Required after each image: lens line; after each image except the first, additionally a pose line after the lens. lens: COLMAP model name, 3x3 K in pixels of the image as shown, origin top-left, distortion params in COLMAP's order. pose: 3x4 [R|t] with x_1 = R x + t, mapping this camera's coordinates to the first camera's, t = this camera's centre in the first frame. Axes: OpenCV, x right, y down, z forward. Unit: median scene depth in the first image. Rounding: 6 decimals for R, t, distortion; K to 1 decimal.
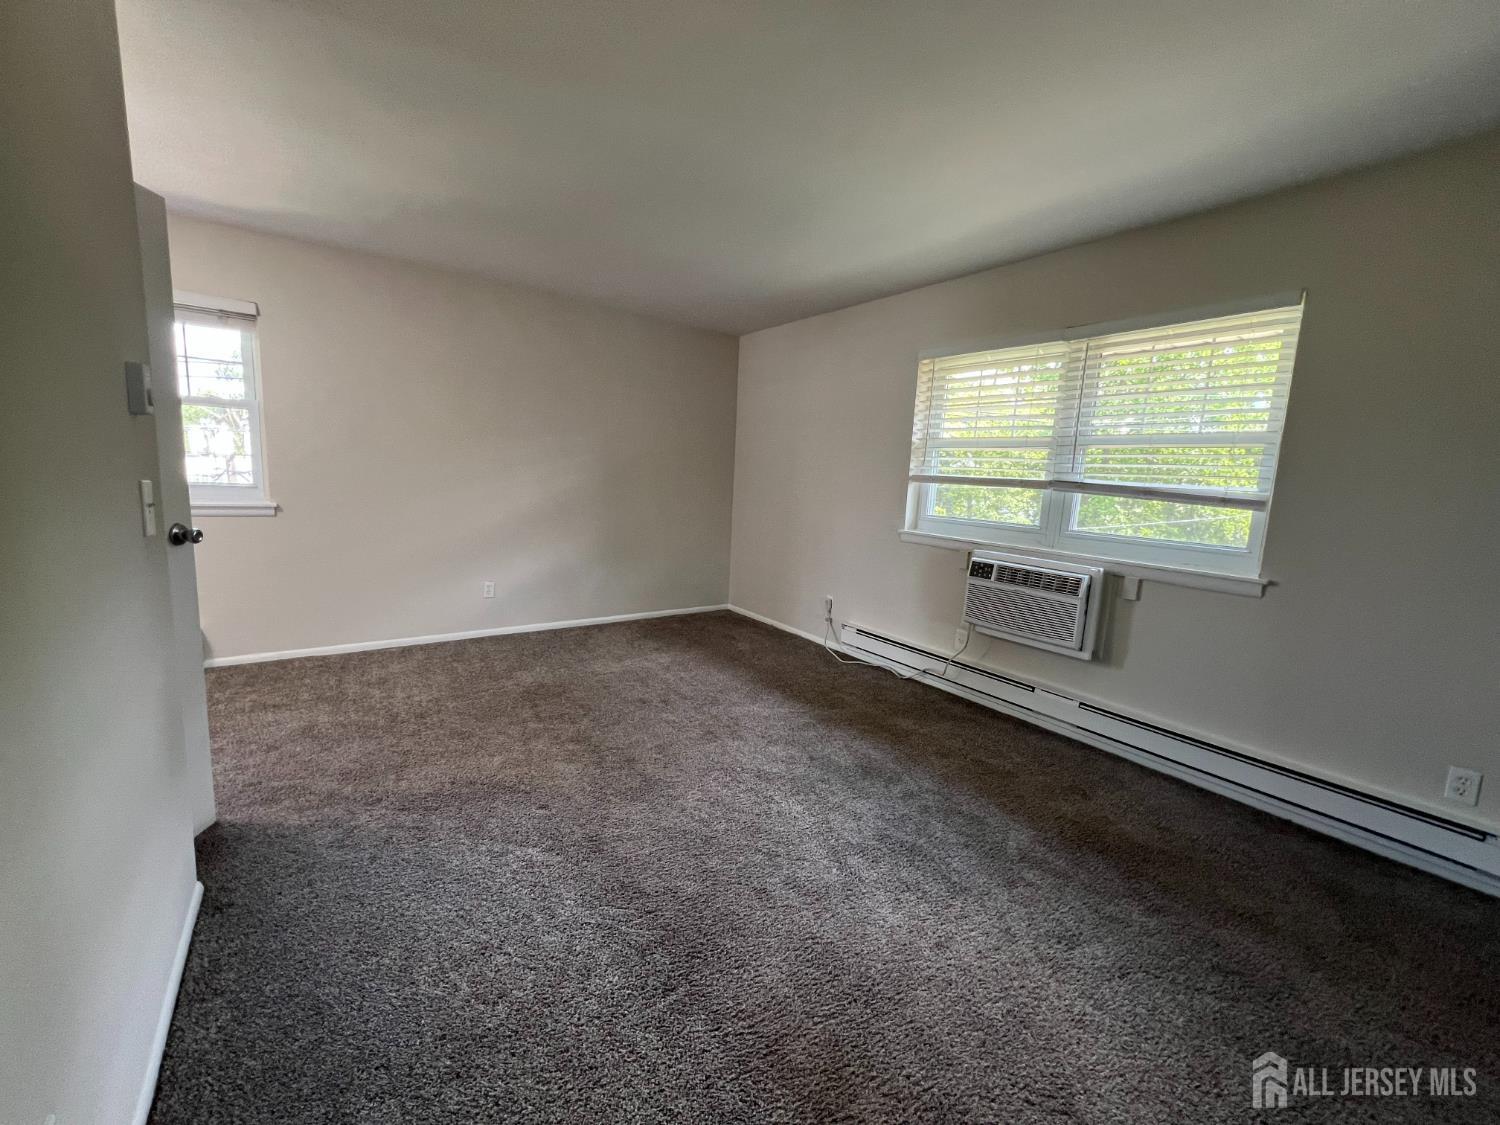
lens RADIAL K [[598.3, 0, 750.0], [0, 598.3, 562.5], [0, 0, 1]] dist [-0.000372, 0.000112]
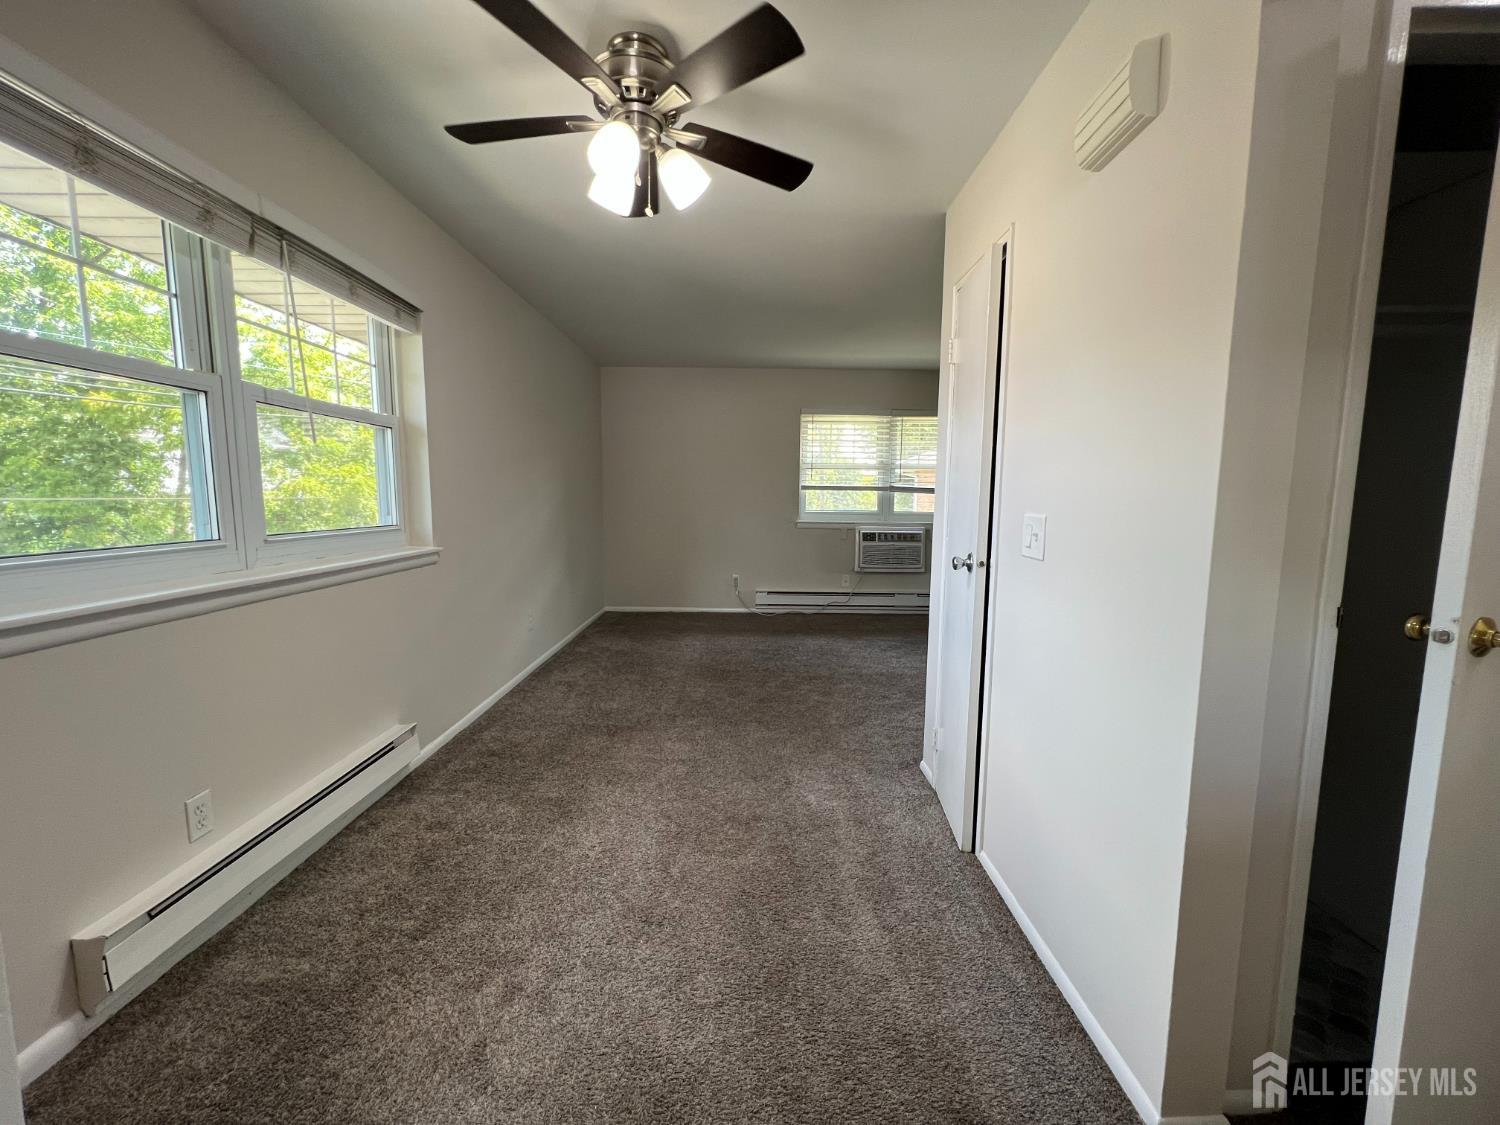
lens RADIAL K [[597.7, 0, 753.0], [0, 597.7, 559.2], [0, 0, 1]] dist [-0.002427, 0.000579]
pose [[0.588446, -0.133874, 0.797376, -1.256010], [0.139902, 0.988180, 0.062665, -0.081887], [-0.796341, 0.074680, 0.600220, 0.191144]]
